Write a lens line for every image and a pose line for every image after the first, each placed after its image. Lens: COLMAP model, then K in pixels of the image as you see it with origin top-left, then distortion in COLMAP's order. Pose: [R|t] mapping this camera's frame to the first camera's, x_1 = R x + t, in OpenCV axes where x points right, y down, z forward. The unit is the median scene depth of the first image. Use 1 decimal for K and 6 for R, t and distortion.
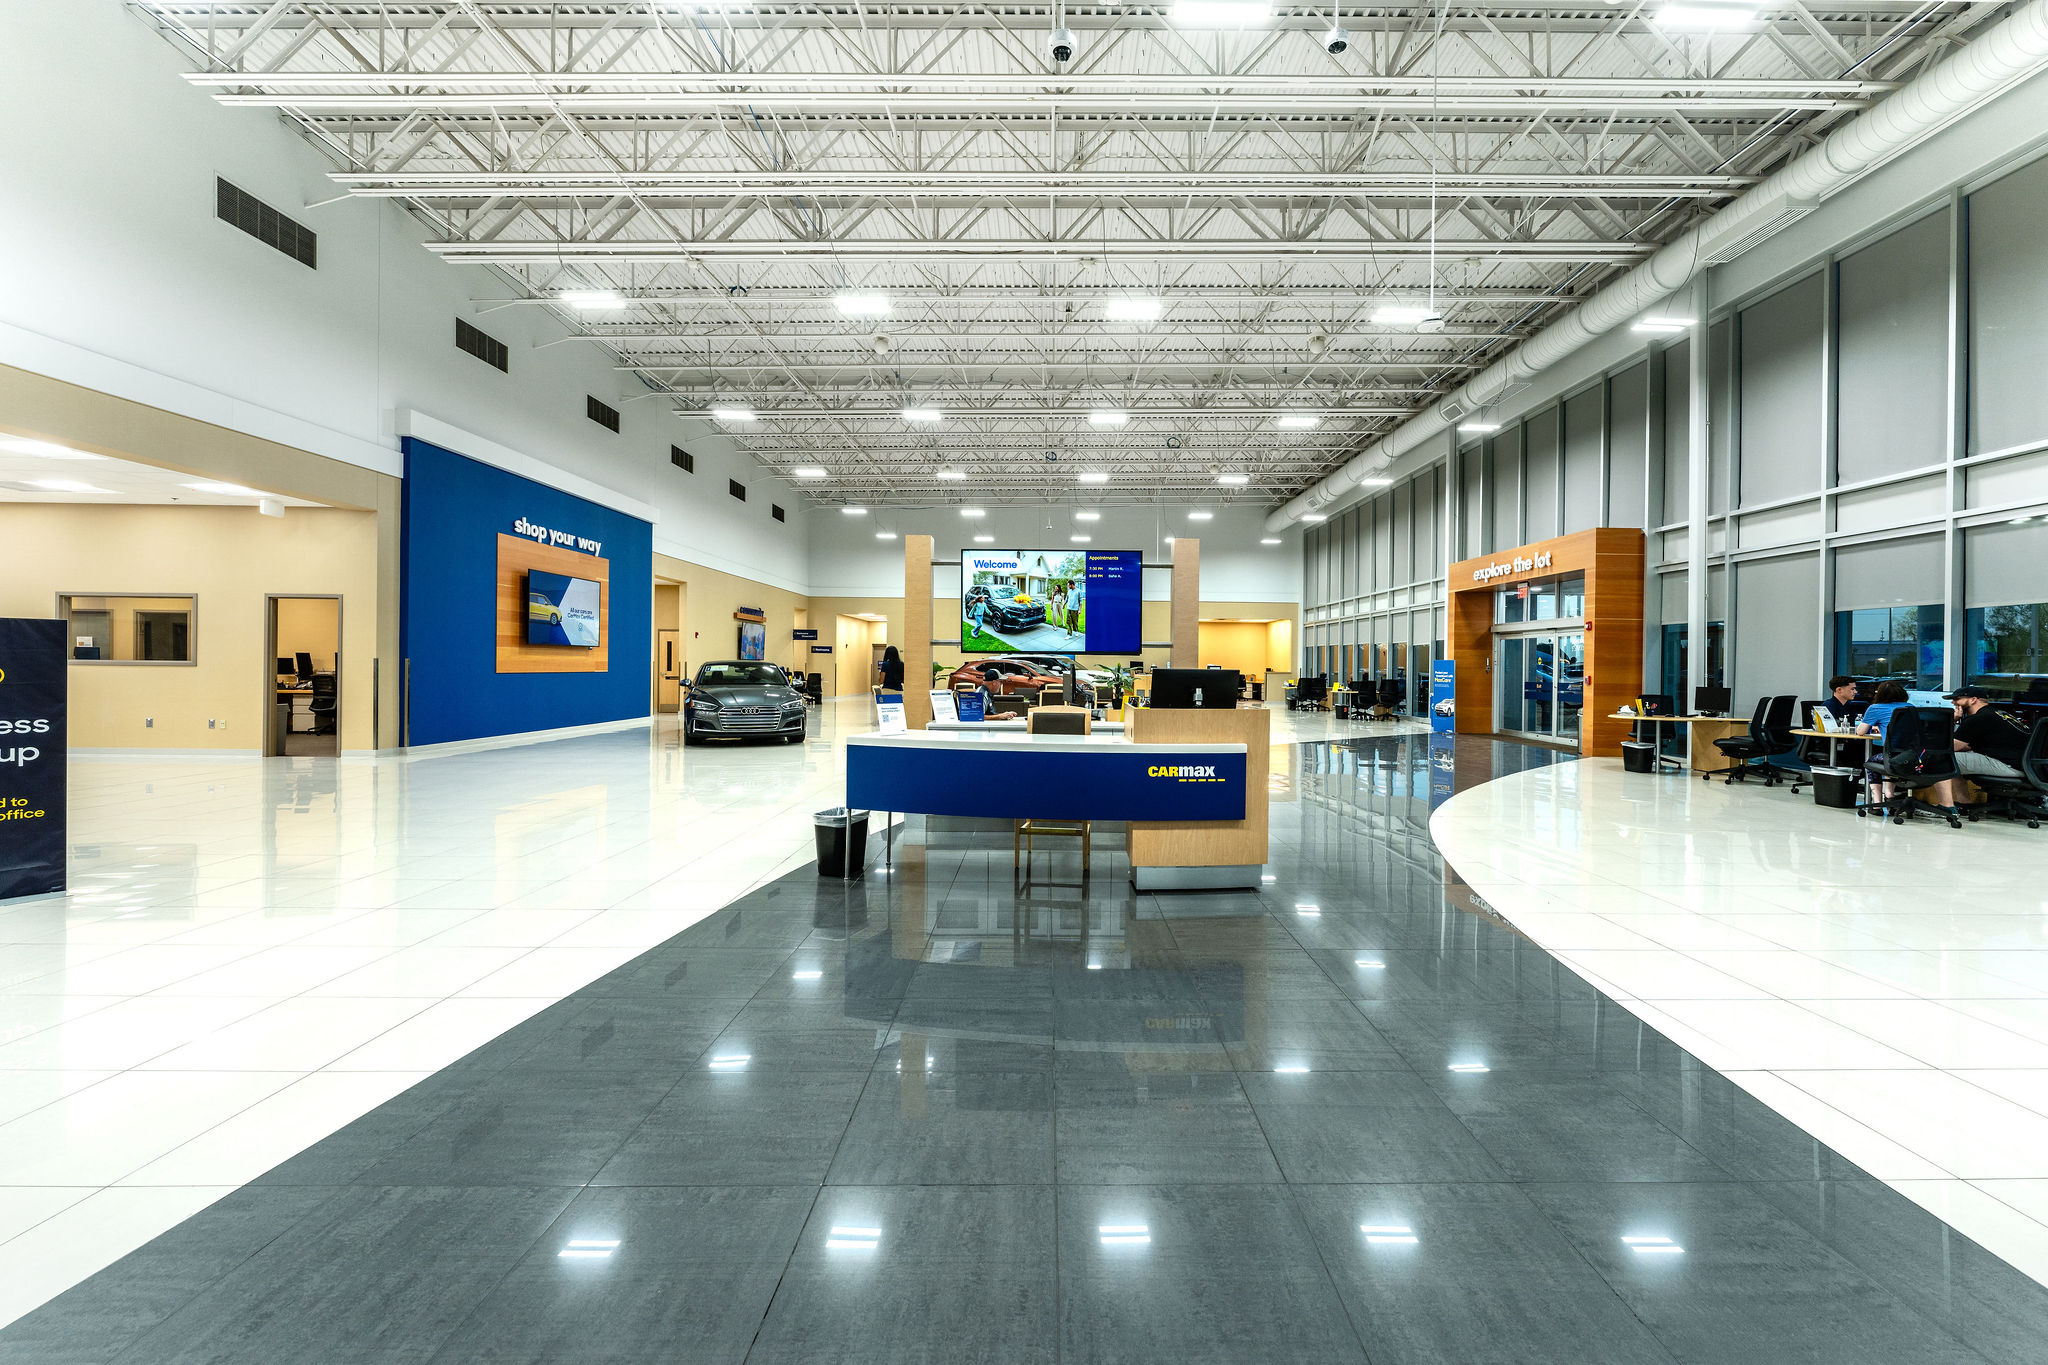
lens RADIAL K [[810.6, 0, 1075.0], [0, 810.6, 665.2], [0, 0, 1]] dist [-0.000980, -0.000100]
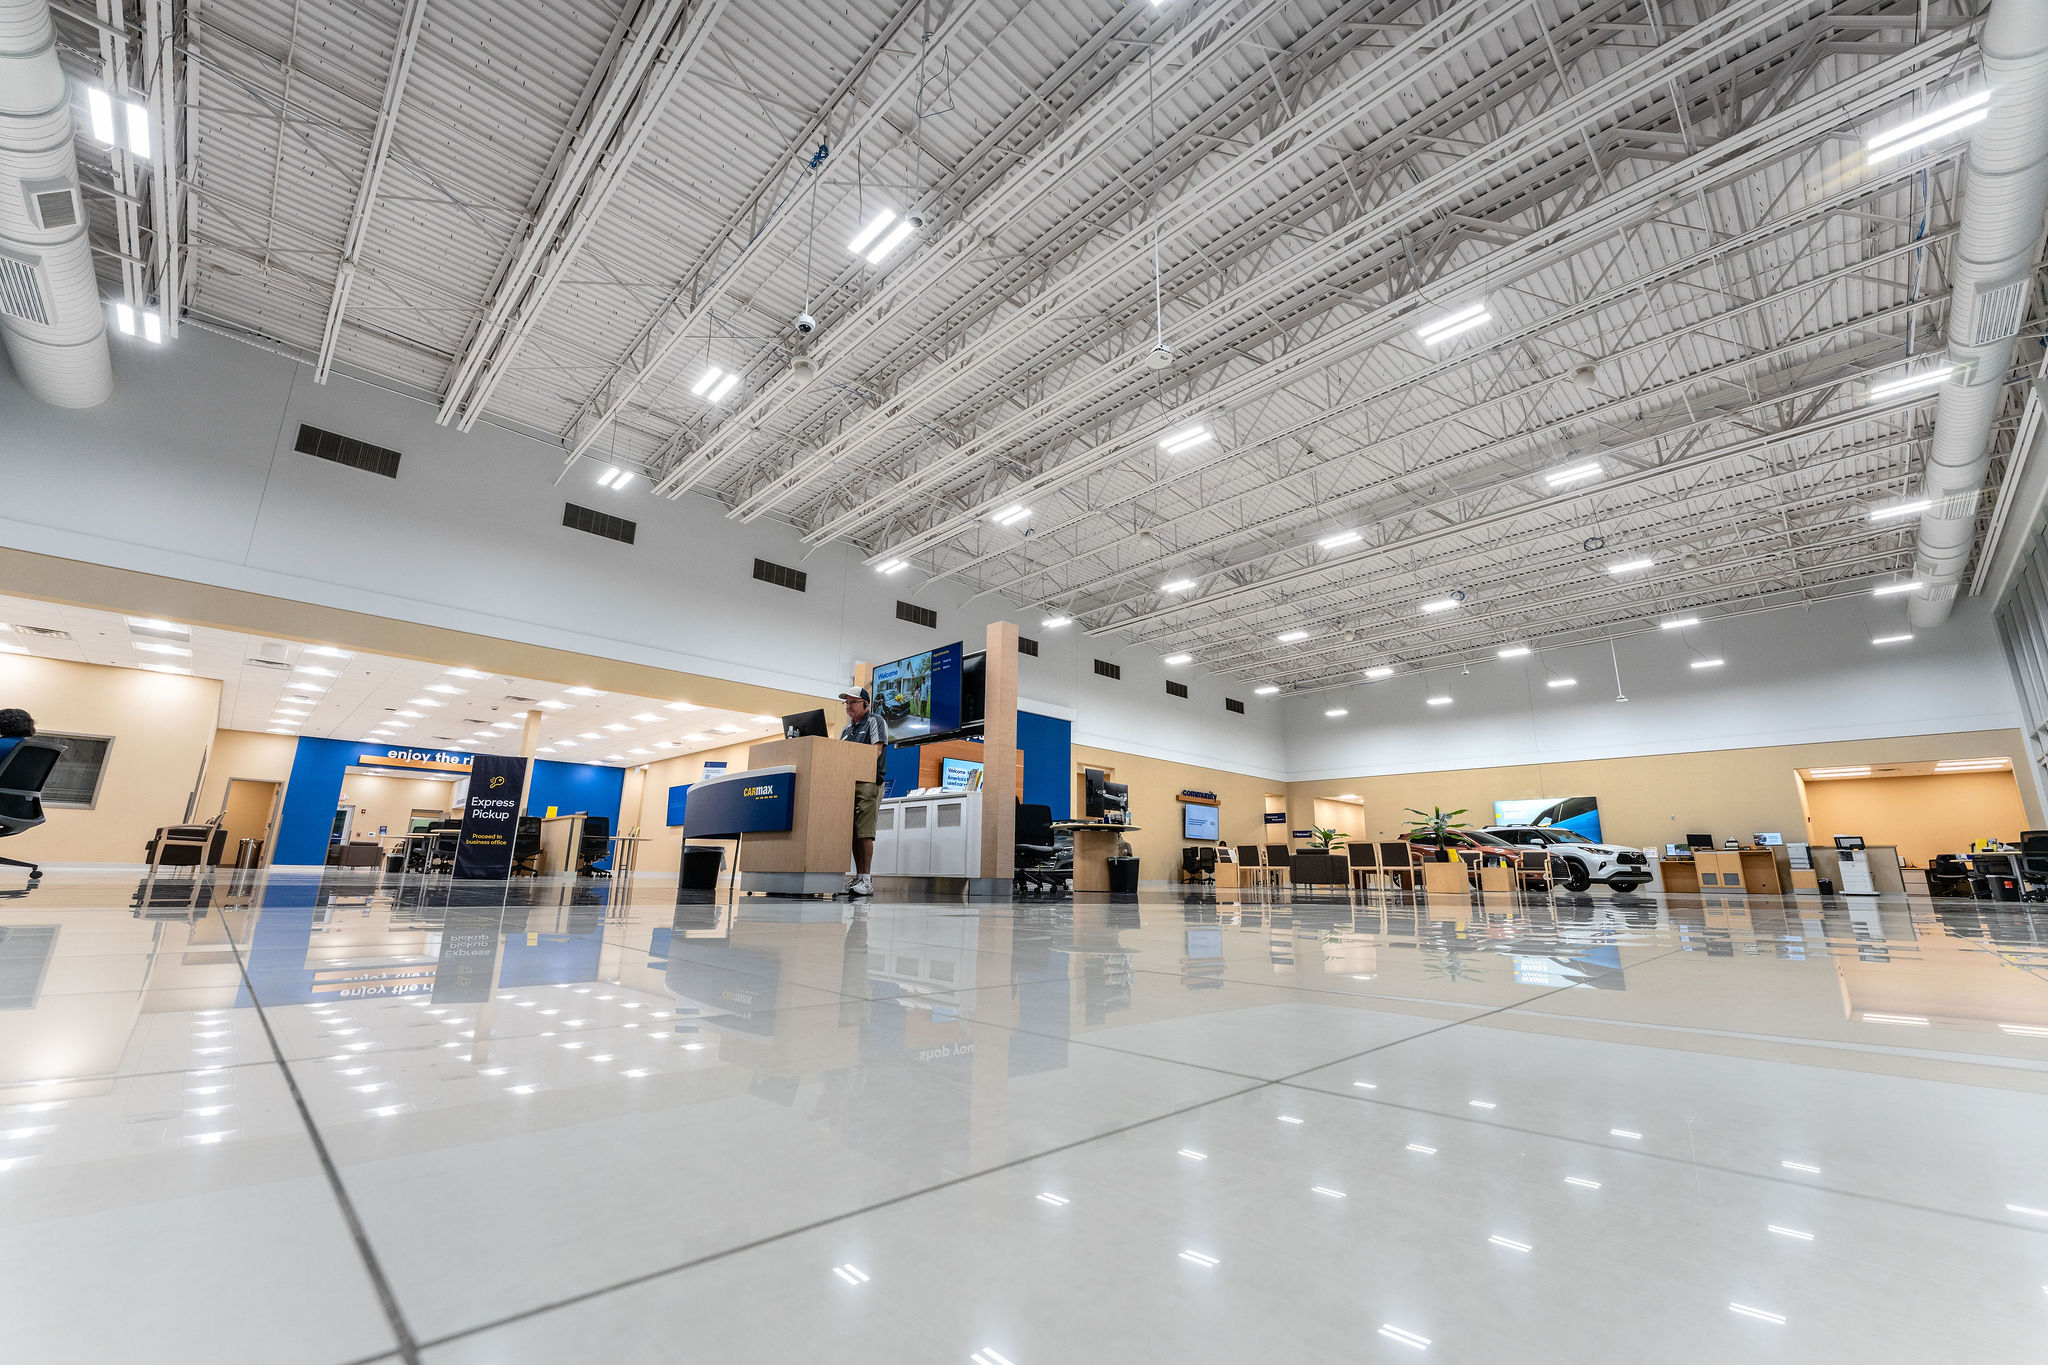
lens RADIAL K [[812.2, 0, 1052.1], [0, 812.2, 679.4], [0, 0, 1]] dist [-0.001944, -0.000165]
pose [[0.682763, -0.172493, -0.709986, 0.989613], [-0.009591, 0.969533, -0.244774, 0.195441], [0.730577, 0.173932, 0.660307, 0.335959]]
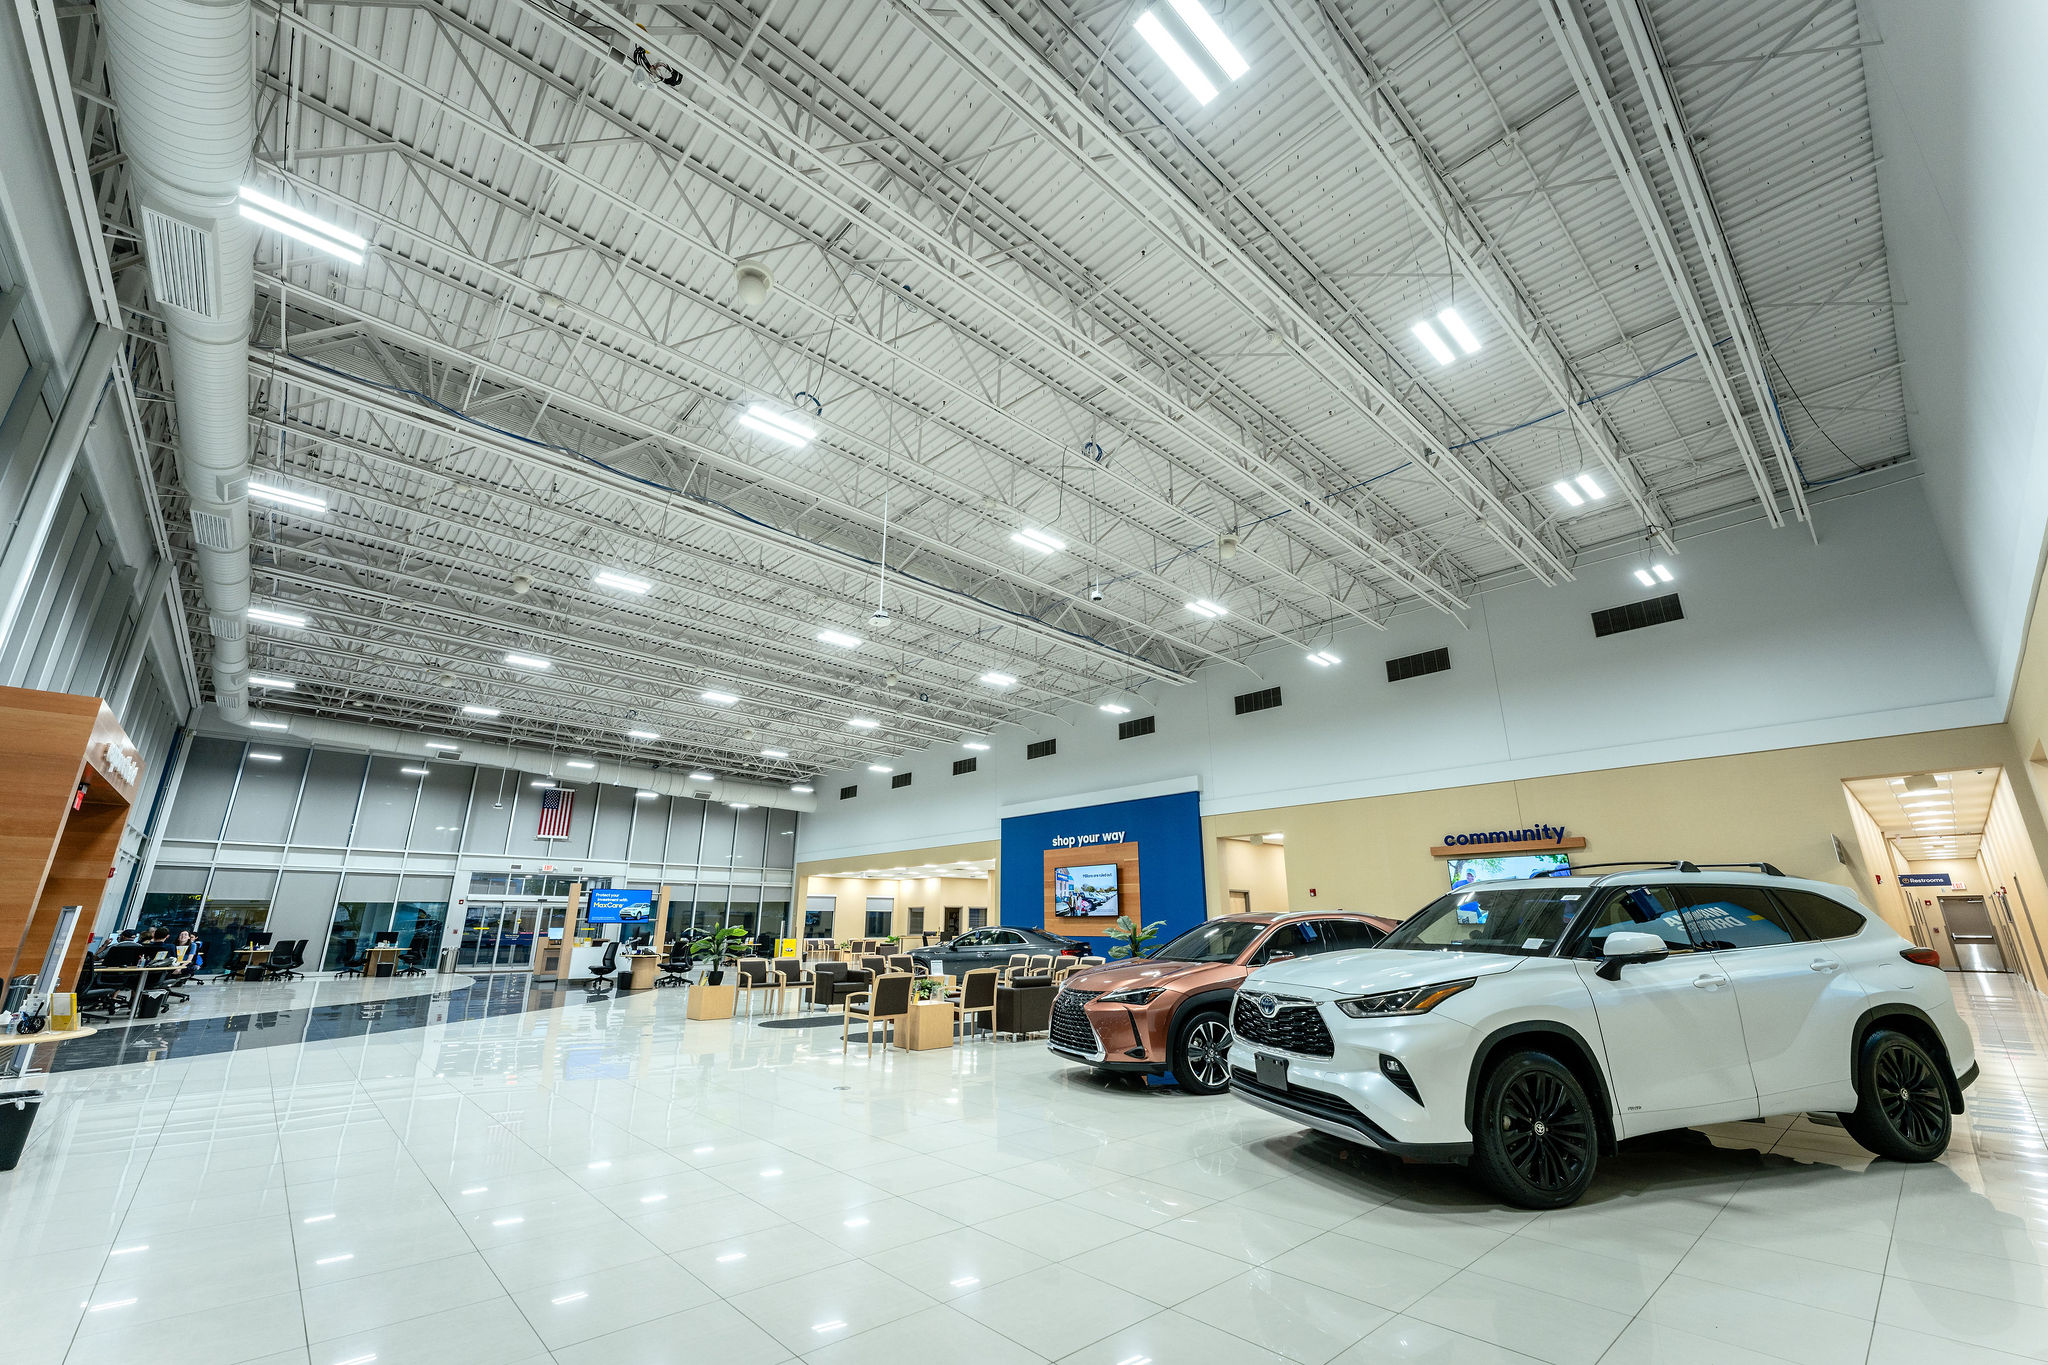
lens RADIAL K [[812.2, 0, 1052.1], [0, 812.2, 679.4], [0, 0, 1]] dist [-0.001944, -0.000165]
pose [[-0.756647, -0.203165, -0.621457, 0.779569], [-0.009936, 0.953960, -0.299769, 0.010710], [0.653748, -0.220645, -0.723829, 4.398091]]
